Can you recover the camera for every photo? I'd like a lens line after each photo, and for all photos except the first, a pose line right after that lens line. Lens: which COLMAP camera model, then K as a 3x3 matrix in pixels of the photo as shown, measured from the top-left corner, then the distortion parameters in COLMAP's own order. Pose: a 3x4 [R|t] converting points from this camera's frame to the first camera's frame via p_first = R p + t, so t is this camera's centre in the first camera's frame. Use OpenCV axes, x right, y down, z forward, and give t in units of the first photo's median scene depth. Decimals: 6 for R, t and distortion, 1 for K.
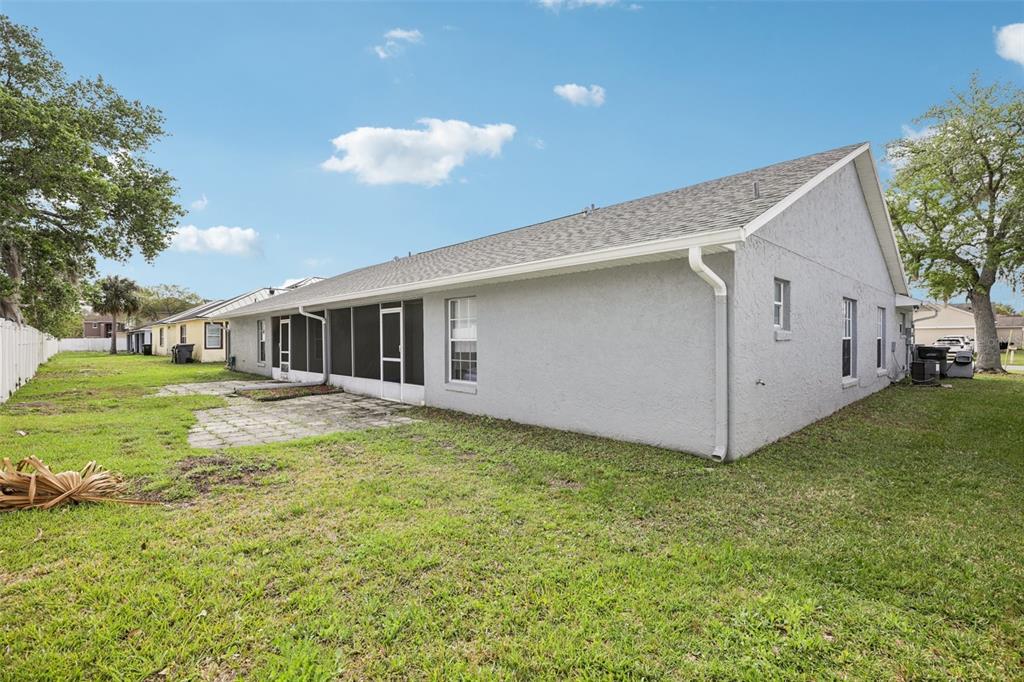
lens RADIAL K [[458.2, 0, 510.3], [0, 458.2, 341.4], [0, 0, 1]] dist [-0.001703, 0.001409]
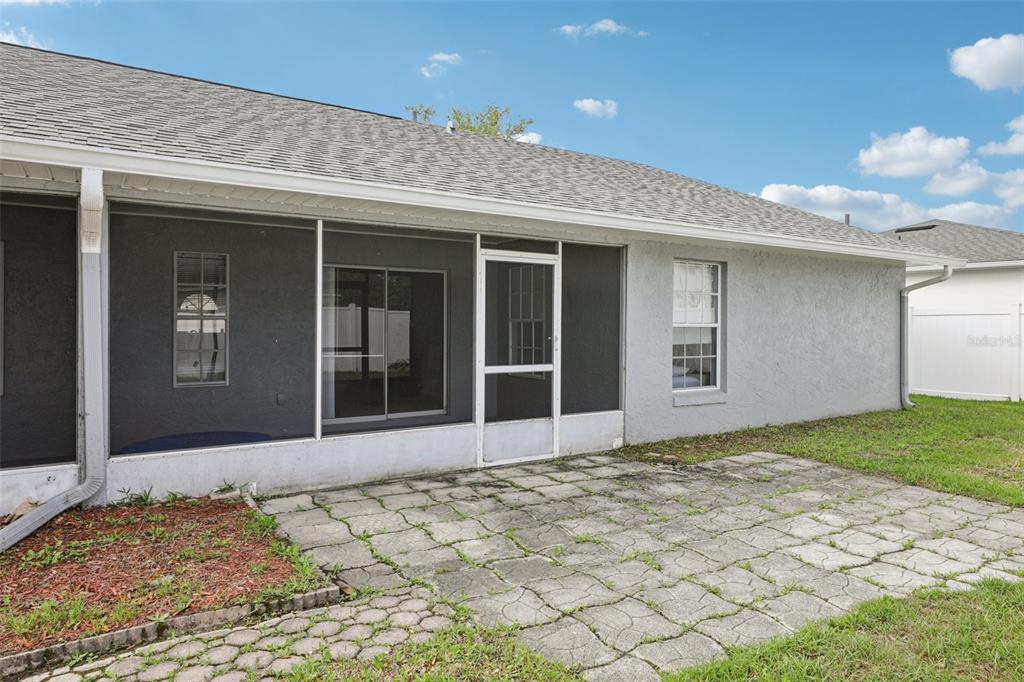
lens RADIAL K [[648.6, 0, 510.7], [0, 648.6, 338.1], [0, 0, 1]] dist [0.009605, 0.000506]
pose [[0.192229, -0.013437, 0.981258, -0.901476], [0.002449, 0.999910, 0.013213, 0.002079], [-0.981347, -0.000136, 0.192244, 0.917659]]
